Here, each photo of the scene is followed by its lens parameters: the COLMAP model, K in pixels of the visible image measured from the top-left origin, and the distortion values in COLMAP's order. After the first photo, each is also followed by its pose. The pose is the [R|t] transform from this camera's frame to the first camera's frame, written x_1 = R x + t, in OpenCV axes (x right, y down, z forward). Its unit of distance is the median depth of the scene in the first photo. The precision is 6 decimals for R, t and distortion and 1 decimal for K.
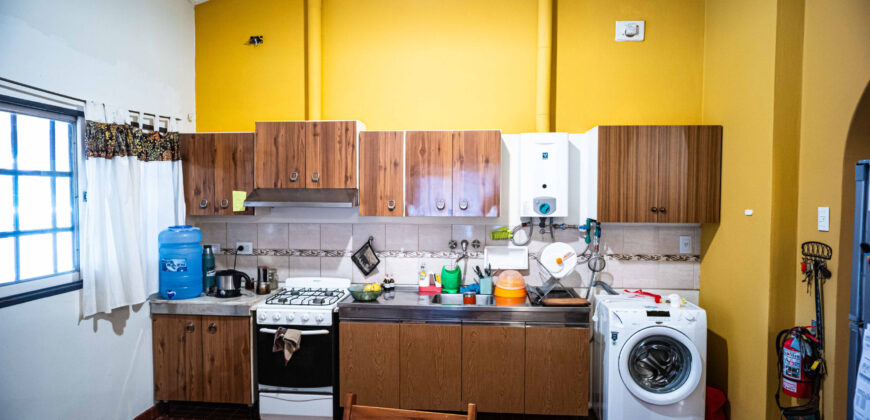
lens RADIAL K [[515.8, 0, 435.4], [0, 515.8, 209.1], [0, 0, 1]] dist [-0.009615, 0.000183]
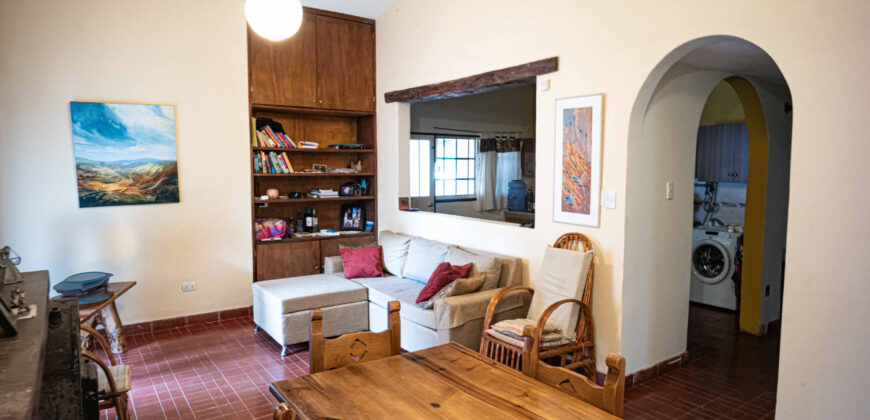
lens RADIAL K [[515.8, 0, 435.0], [0, 515.8, 210.4], [0, 0, 1]] dist [-0.009615, 0.000183]
pose [[0.631961, 0.058761, -0.772770, 1.269333], [-0.026242, 0.998172, 0.054441, 0.060954], [0.774556, -0.014125, 0.632347, -0.880734]]
